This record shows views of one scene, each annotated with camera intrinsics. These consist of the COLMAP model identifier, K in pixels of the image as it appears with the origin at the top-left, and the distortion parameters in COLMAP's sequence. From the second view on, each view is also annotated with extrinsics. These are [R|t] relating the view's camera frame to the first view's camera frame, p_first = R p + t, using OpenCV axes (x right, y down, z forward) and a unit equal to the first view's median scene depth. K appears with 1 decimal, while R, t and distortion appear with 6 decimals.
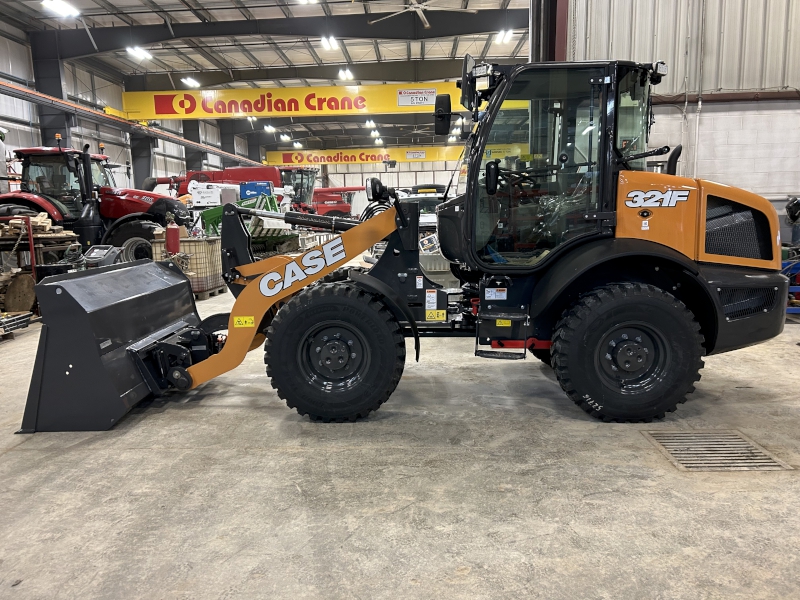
lens RADIAL K [[603.5, 0, 390.5], [0, 603.5, 301.4], [0, 0, 1]] dist [0.054269, -0.053309]
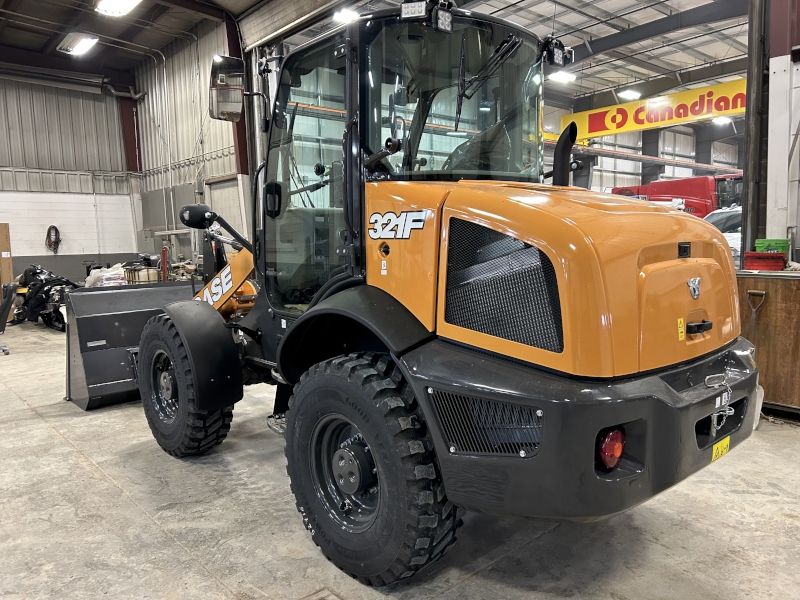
lens RADIAL K [[603.5, 0, 390.5], [0, 603.5, 301.4], [0, 0, 1]] dist [0.054269, -0.053309]
pose [[0.680570, 0.083044, -0.727961, 0.885342], [-0.101913, 0.994627, 0.018186, -0.103648], [0.725560, 0.061812, 0.685377, 0.588159]]
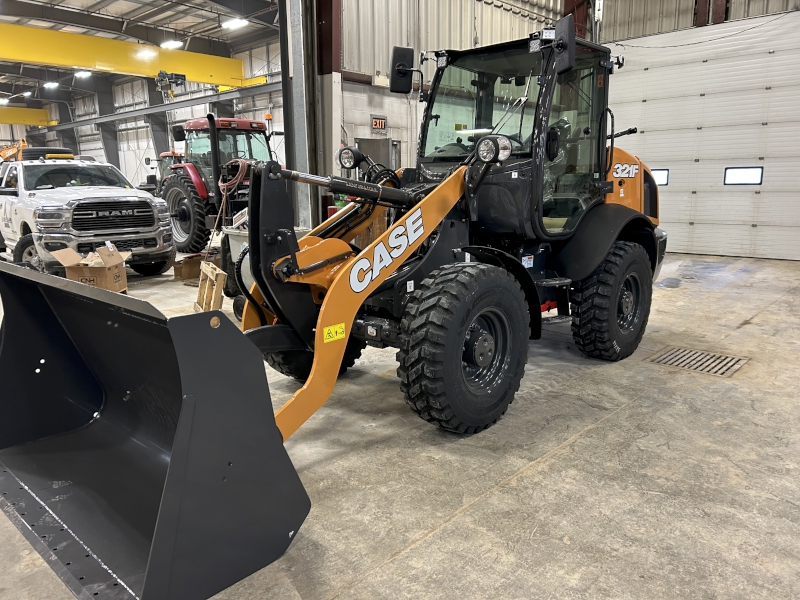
lens RADIAL K [[605.6, 0, 396.0], [0, 605.6, 296.7], [0, 0, 1]] dist [0.054244, -0.050525]
pose [[0.654461, -0.125224, 0.745653, -0.803200], [0.107415, 0.991586, 0.072247, -0.057112], [-0.748426, 0.032812, 0.662406, 0.548281]]
